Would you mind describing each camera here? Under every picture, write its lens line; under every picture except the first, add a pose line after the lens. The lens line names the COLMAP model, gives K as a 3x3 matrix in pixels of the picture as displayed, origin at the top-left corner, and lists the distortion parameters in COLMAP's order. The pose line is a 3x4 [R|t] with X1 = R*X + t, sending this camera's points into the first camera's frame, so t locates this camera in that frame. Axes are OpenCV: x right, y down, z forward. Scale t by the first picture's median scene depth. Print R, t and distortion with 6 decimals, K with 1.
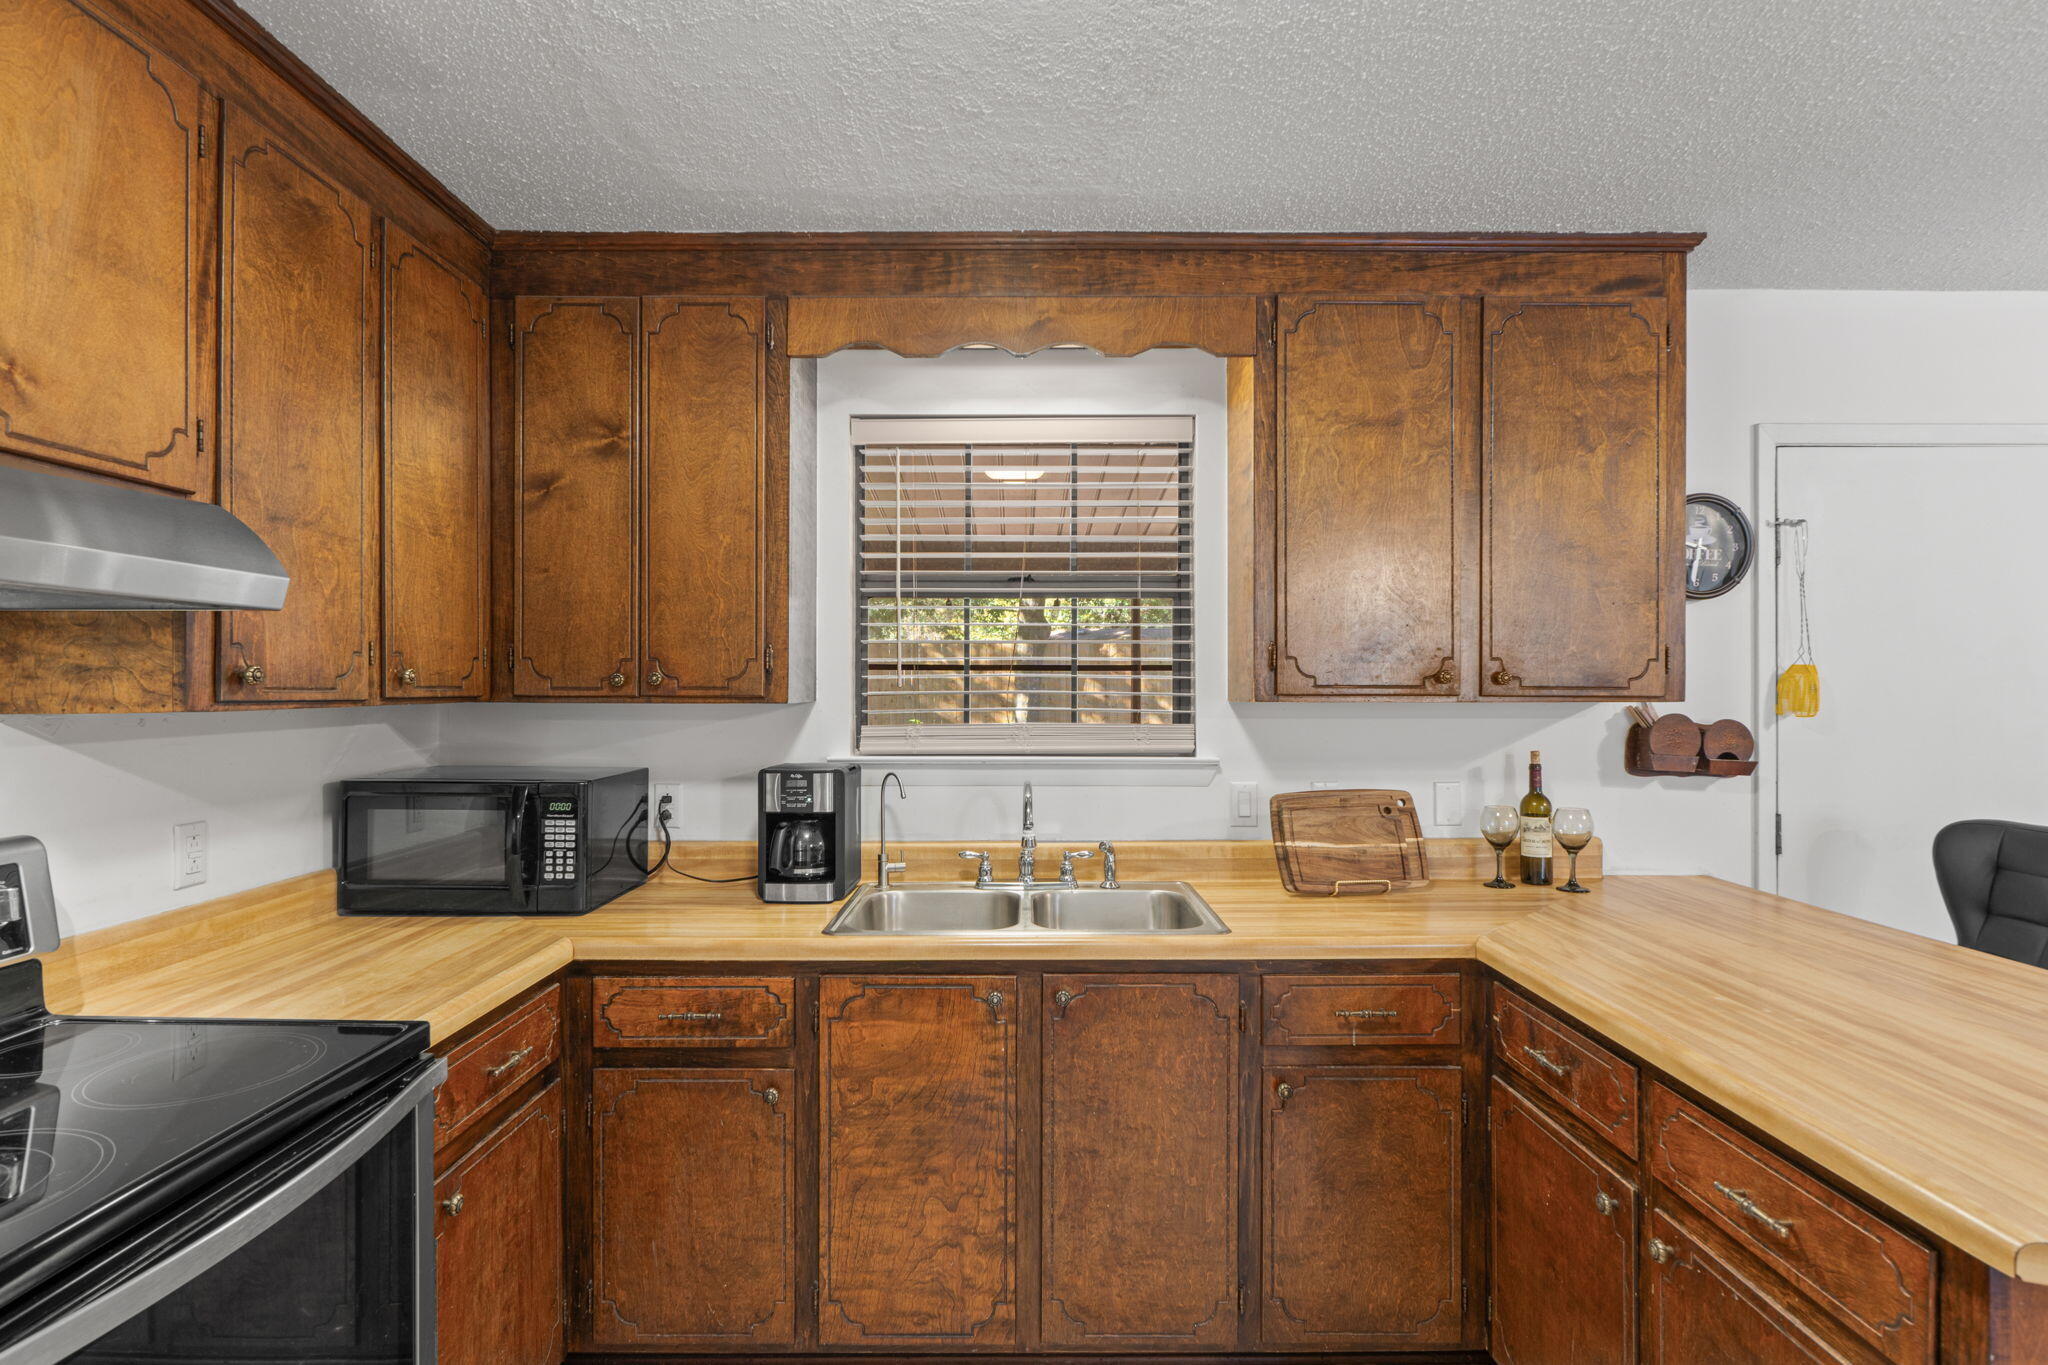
lens RADIAL K [[1001.8, 0, 1028.5], [0, 1001.8, 686.4], [0, 0, 1]] dist [-0.005035, -0.000666]
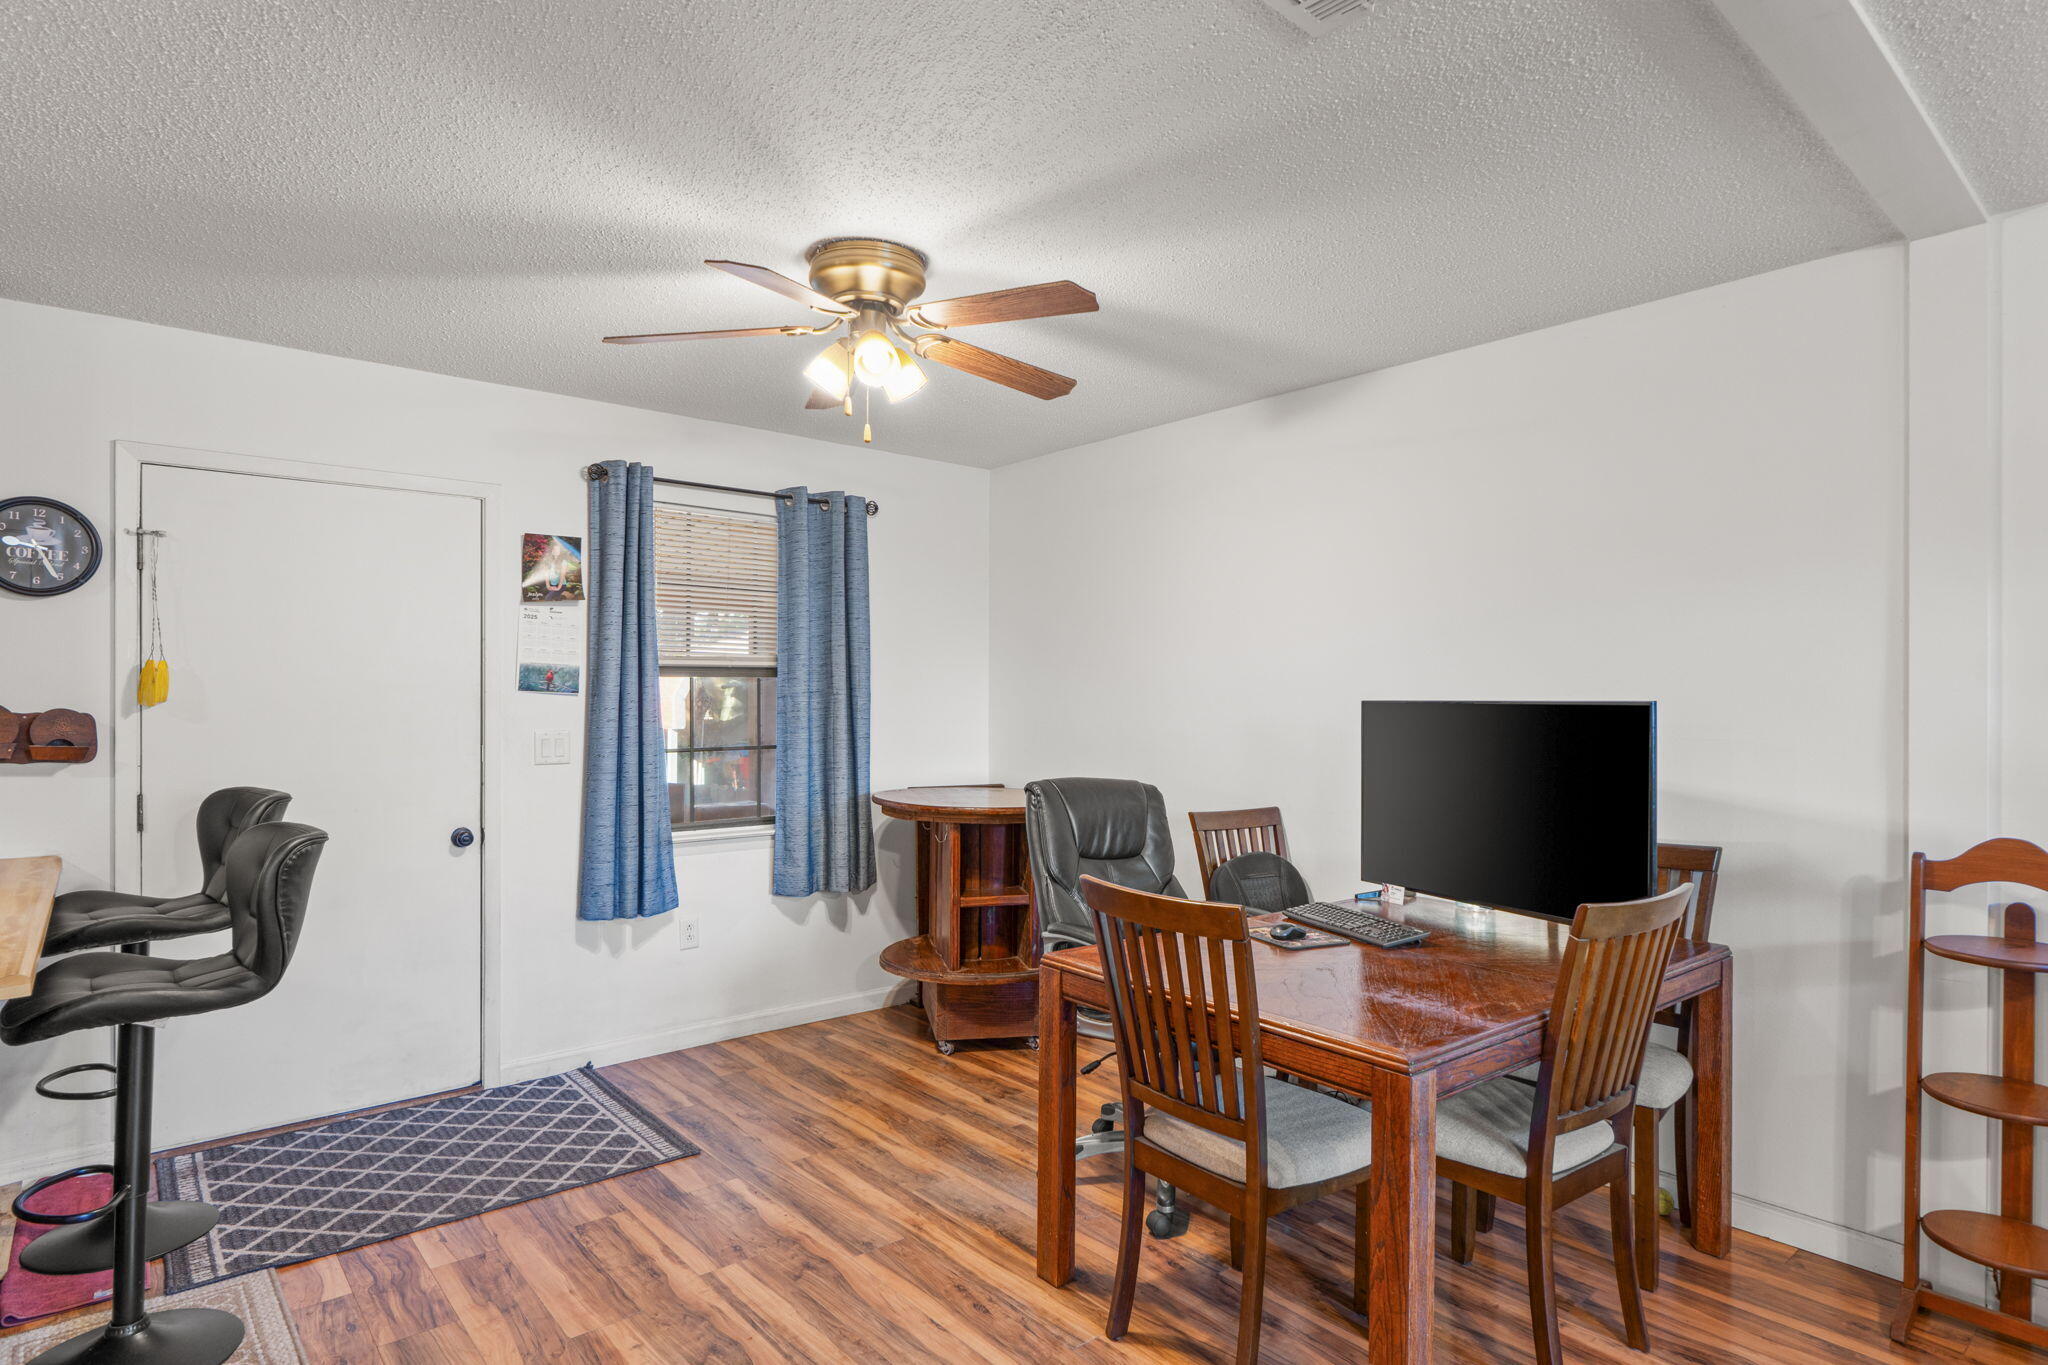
lens RADIAL K [[1090.2, 0, 1021.4], [0, 1090.2, 695.8], [0, 0, 1]] dist [0.001727, -0.000230]
pose [[0.767645, 0.005365, 0.640852, 0.827405], [-0.001099, 0.999975, -0.007055, 0.029398], [-0.640874, 0.004712, 0.767632, -0.636198]]
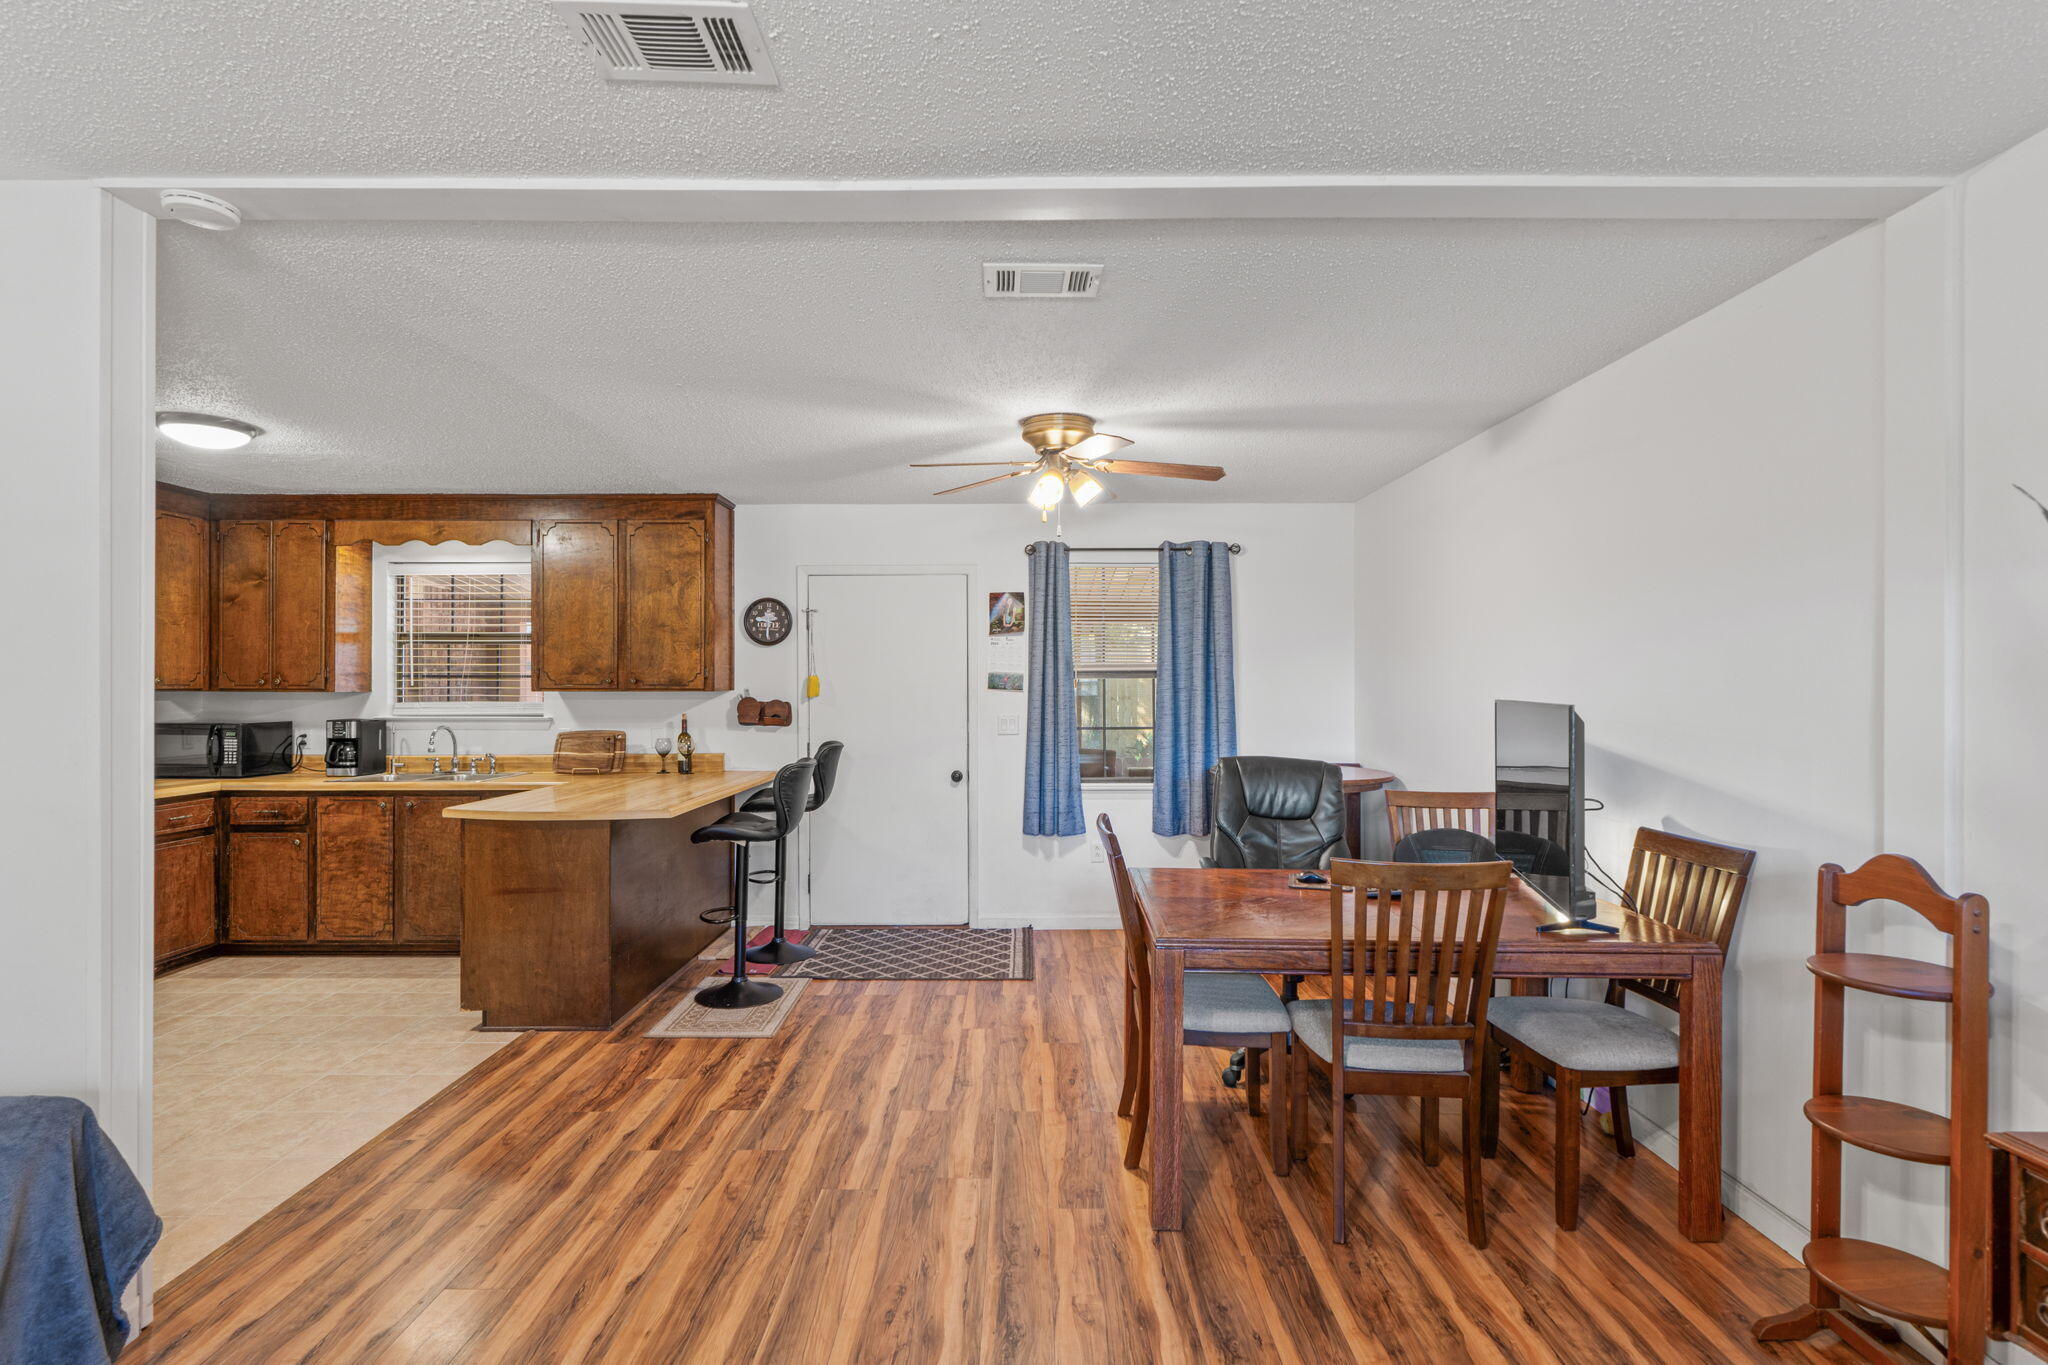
lens RADIAL K [[977.1, 0, 1024.0], [0, 977.1, 682.5], [0, 0, 1]] dist [-0.003430, 0.000081]
pose [[0.999990, -0.000136, -0.004529, 1.409315], [0.000111, 0.999985, -0.005455, 0.007504], [0.004530, 0.005455, 0.999975, -1.307777]]
